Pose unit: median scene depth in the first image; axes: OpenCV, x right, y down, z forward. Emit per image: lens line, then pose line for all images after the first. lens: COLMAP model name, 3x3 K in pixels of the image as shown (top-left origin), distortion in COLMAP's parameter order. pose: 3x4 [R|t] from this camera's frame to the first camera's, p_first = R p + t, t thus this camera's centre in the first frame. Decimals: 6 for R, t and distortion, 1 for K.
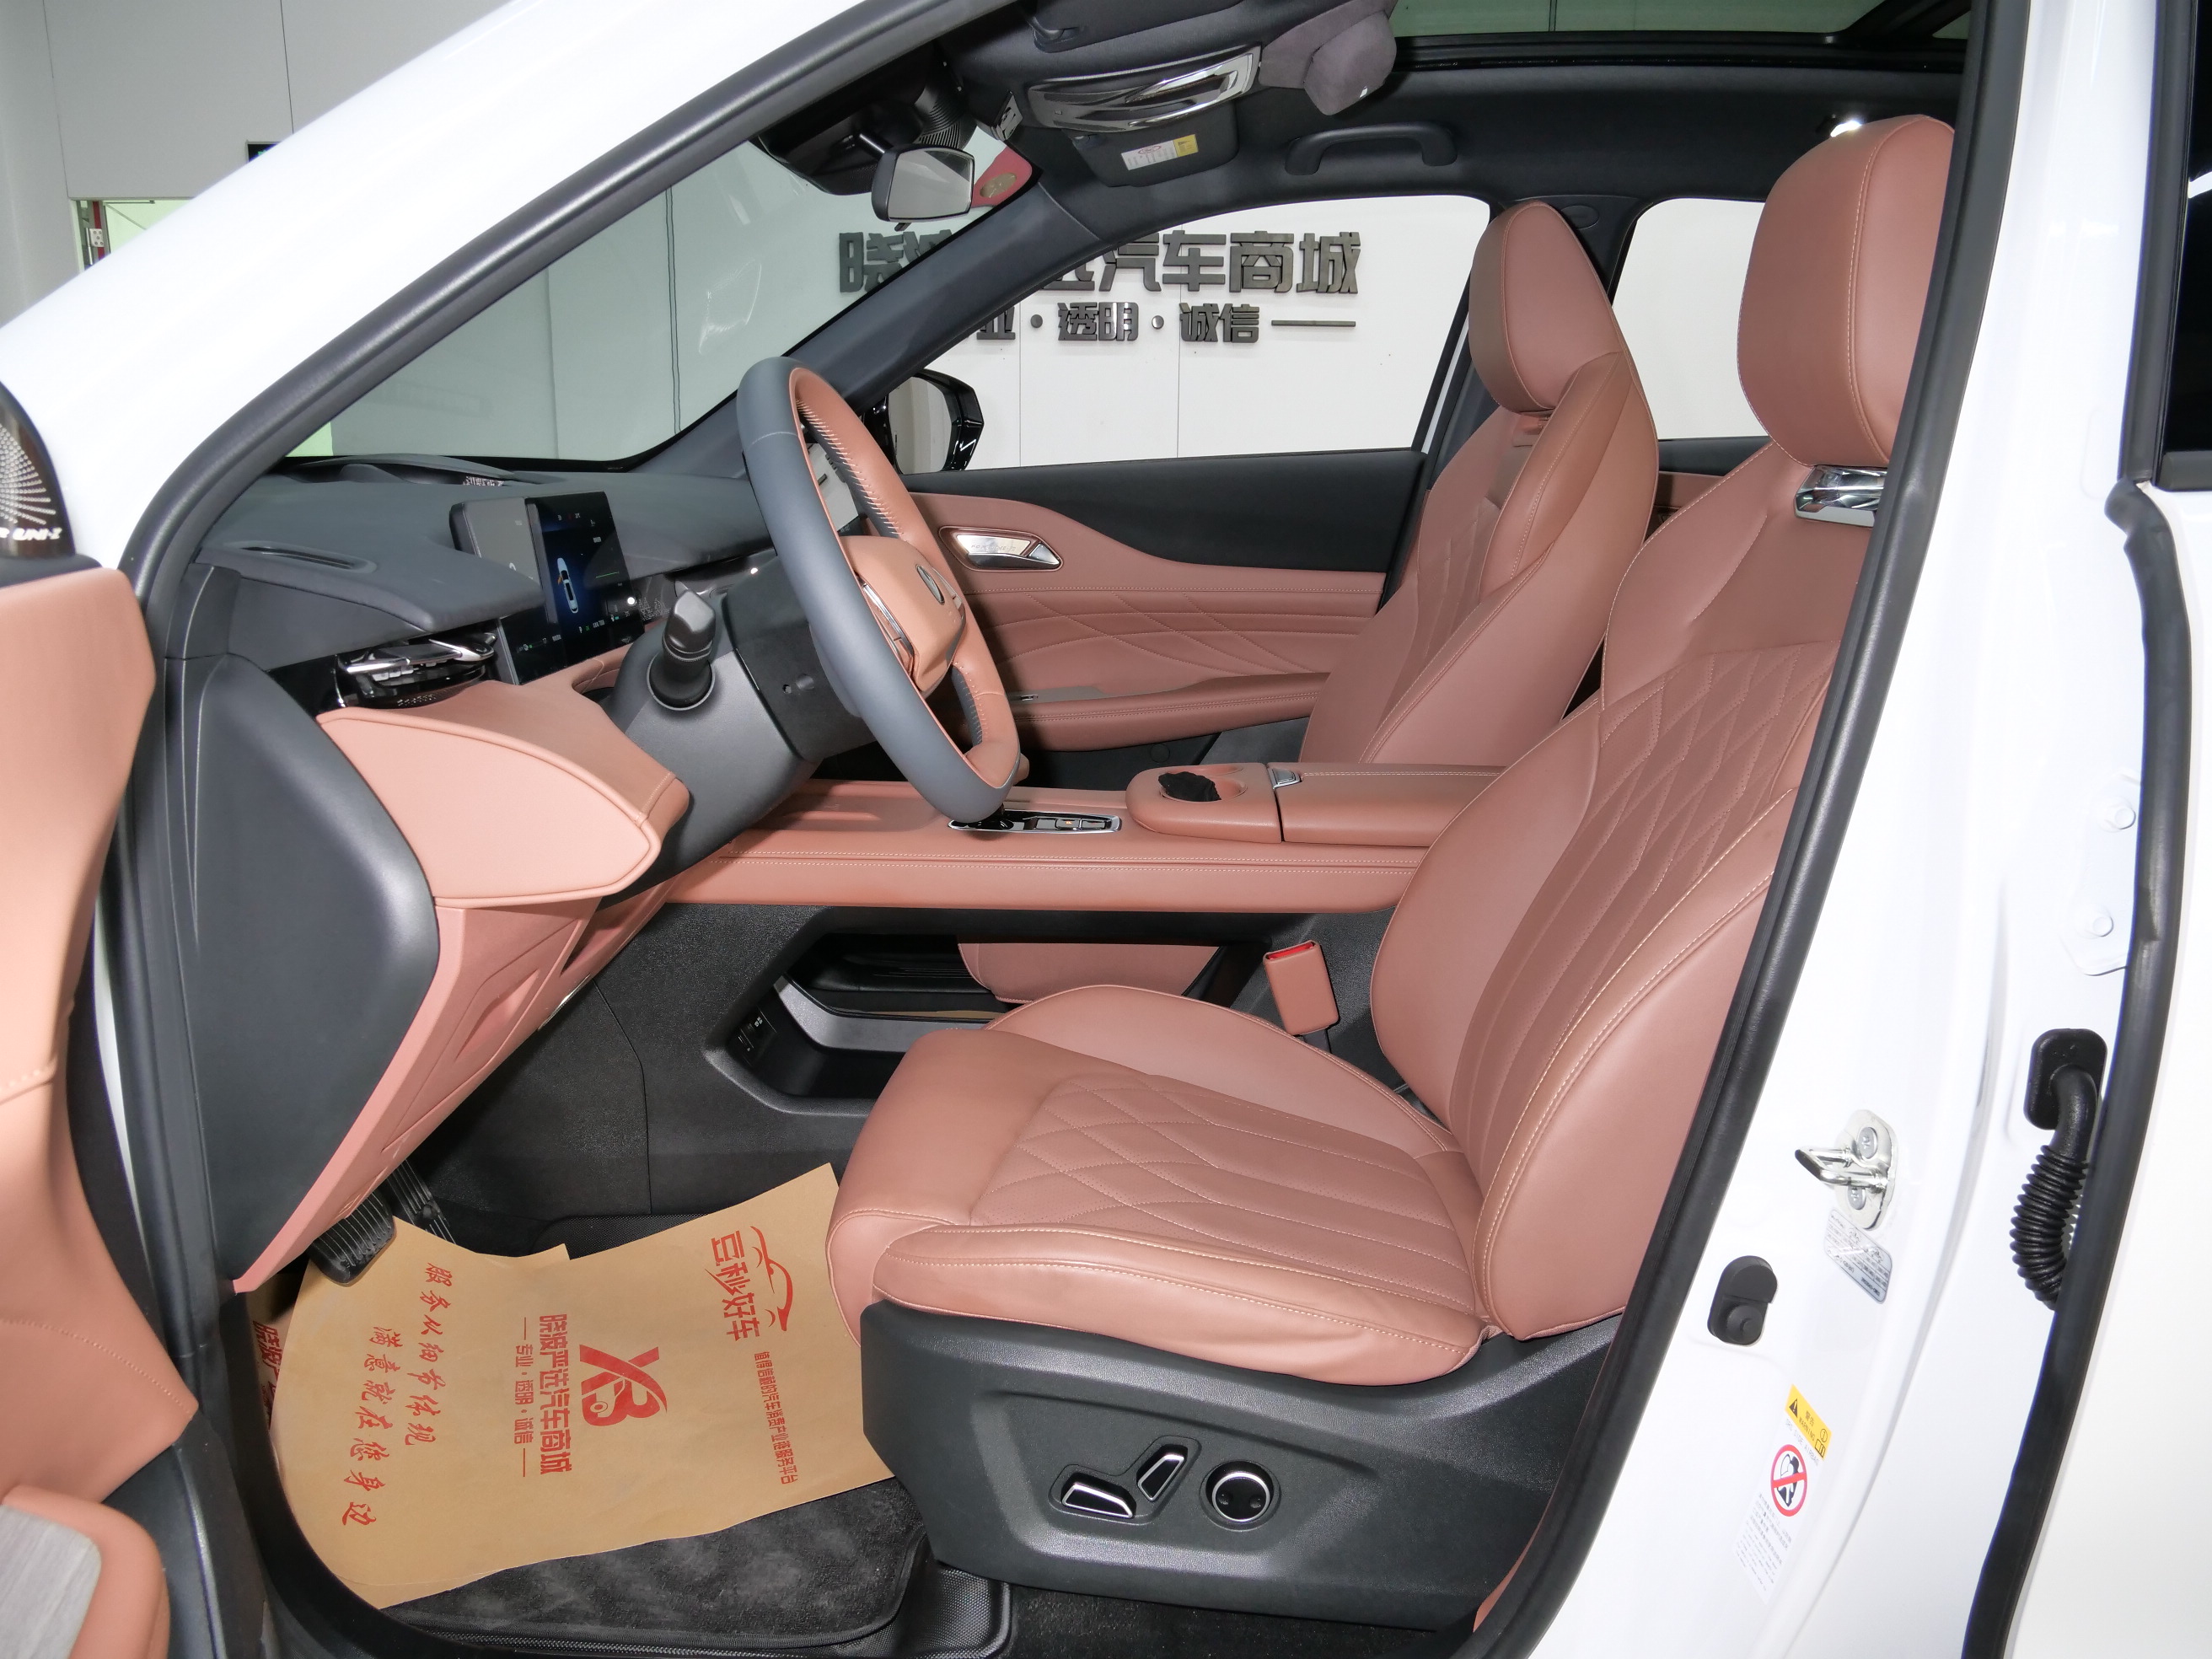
lens RADIAL K [[1592.2, 0, 1106.0], [0, 1592.2, 829.5], [0, 0, 1]] dist [-0.045945, 0.011454]
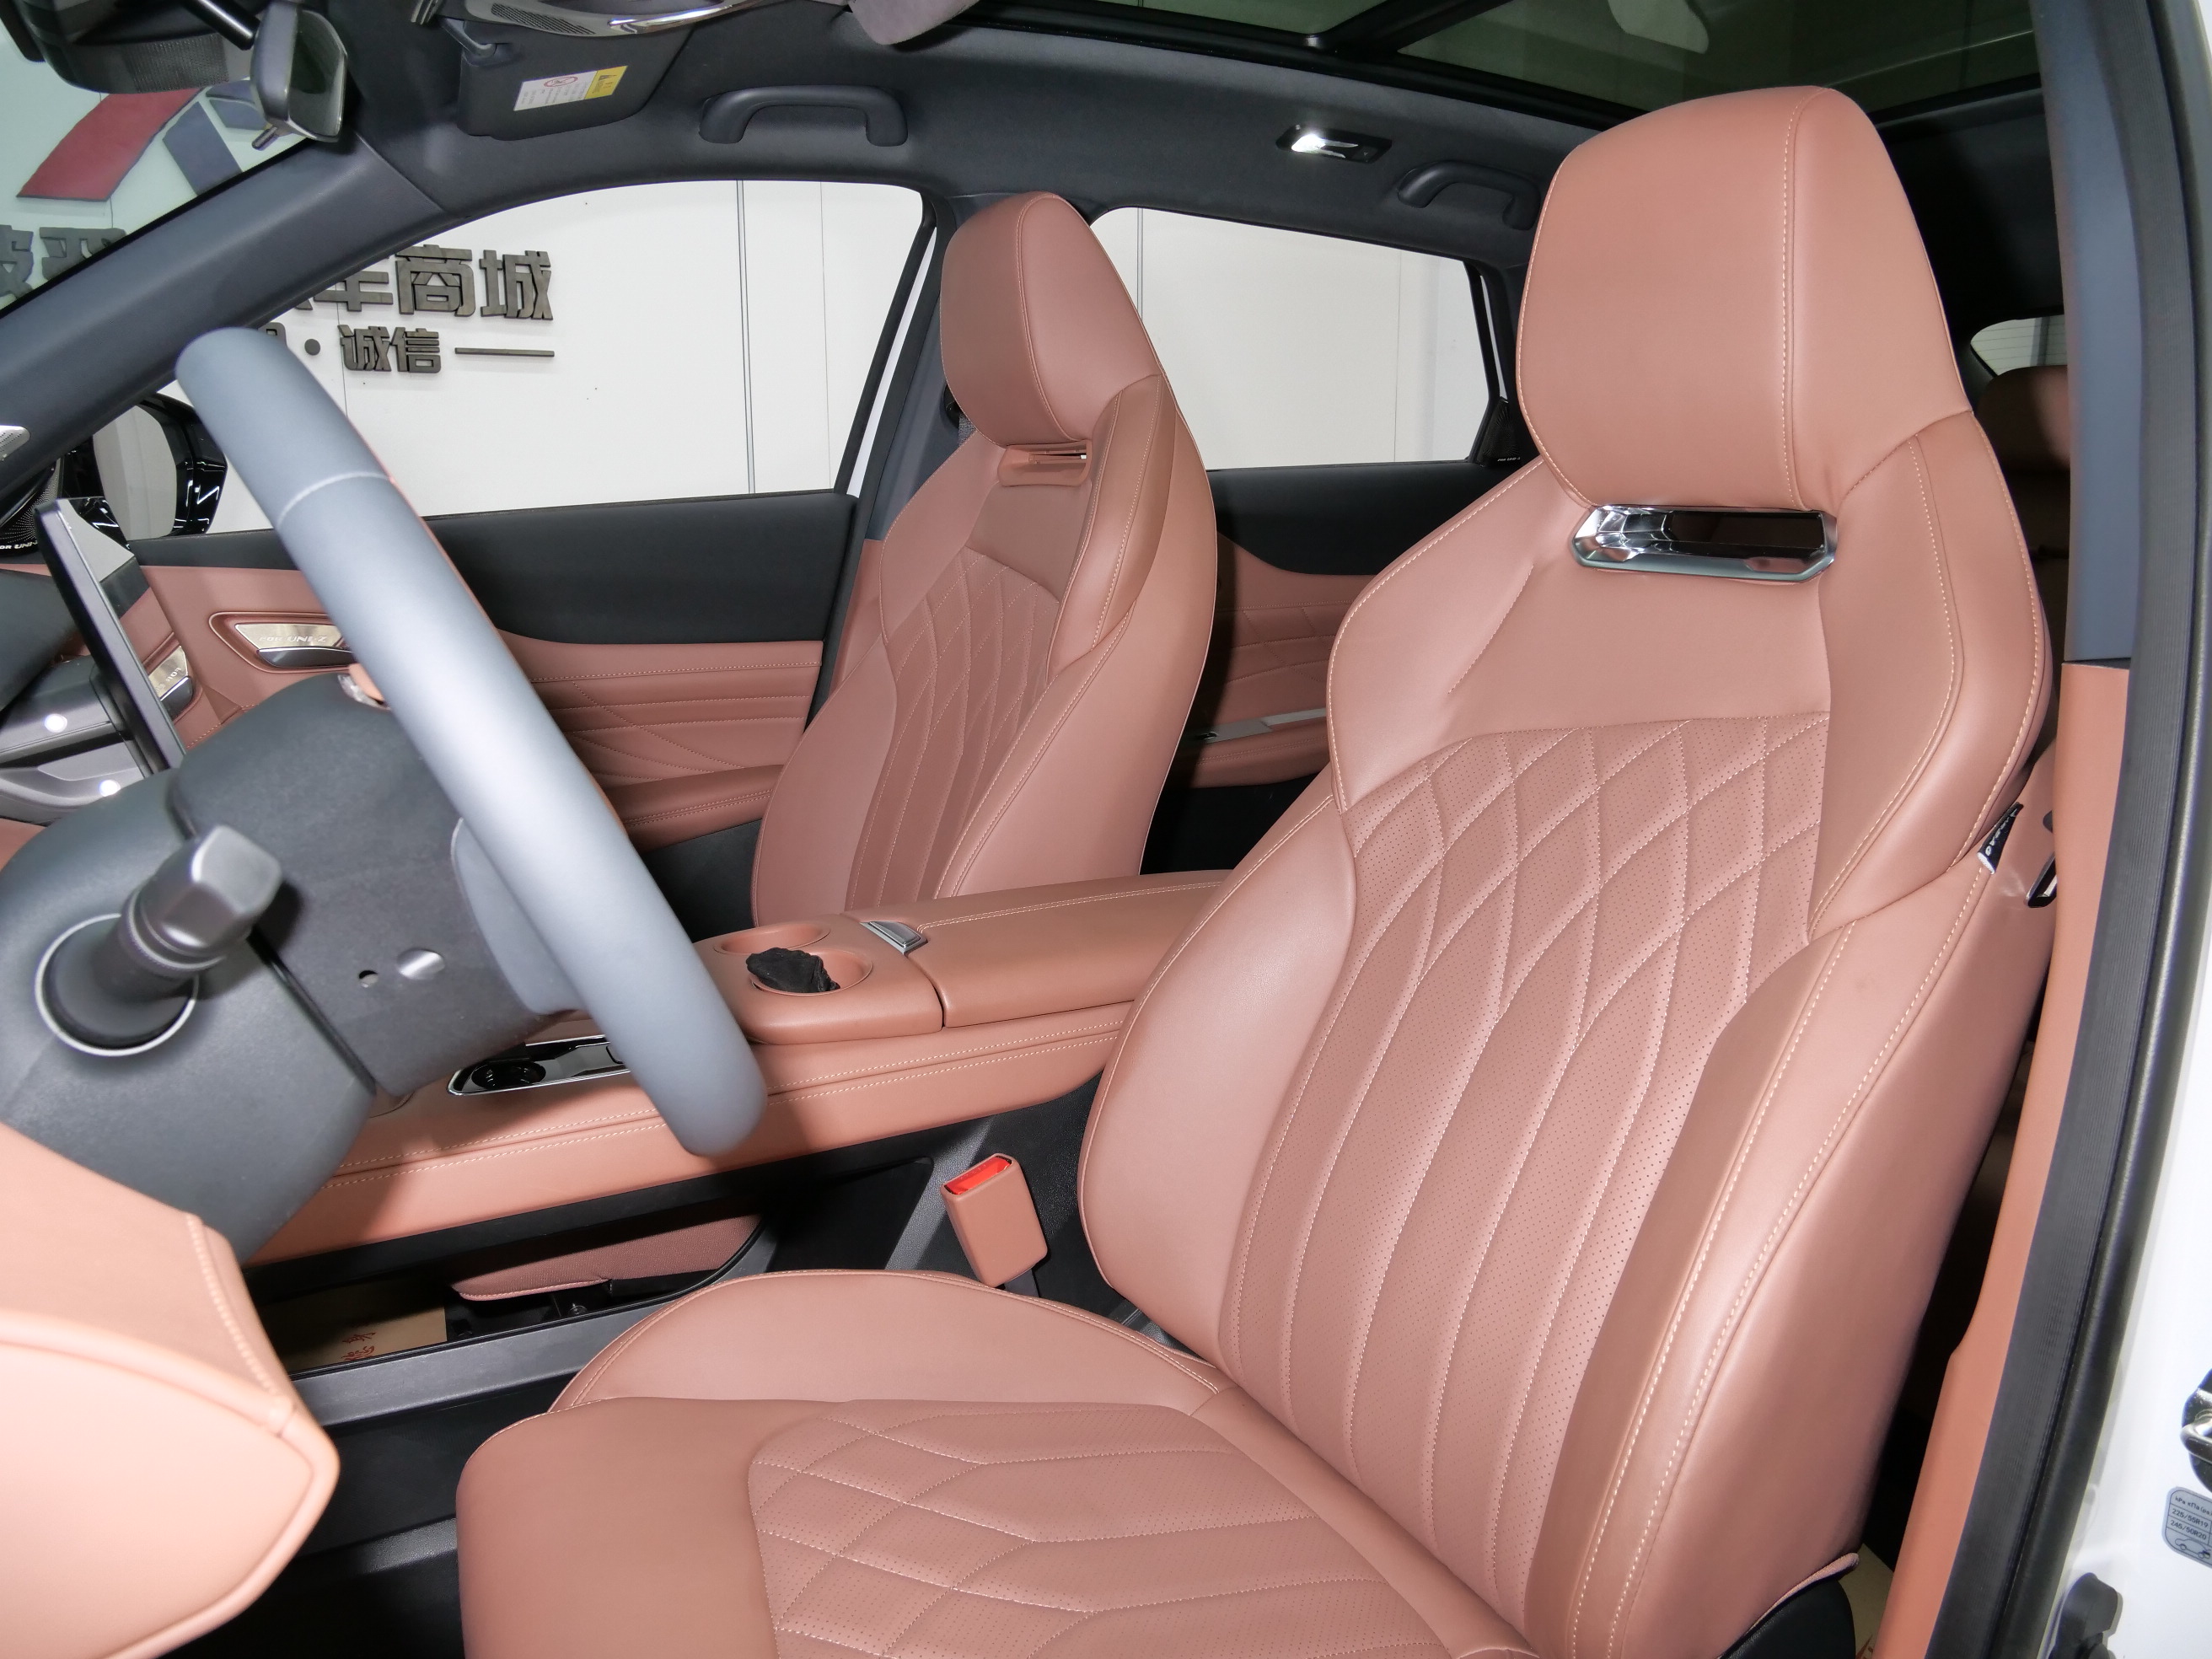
lens RADIAL K [[1592.2, 0, 1106.0], [0, 1592.2, 829.5], [0, 0, 1]] dist [-0.045945, 0.011454]
pose [[0.860178, -0.115185, 0.496815, -0.052232], [0.127302, 0.991818, 0.009542, -0.023658], [-0.493849, 0.055038, 0.867804, 0.095320]]
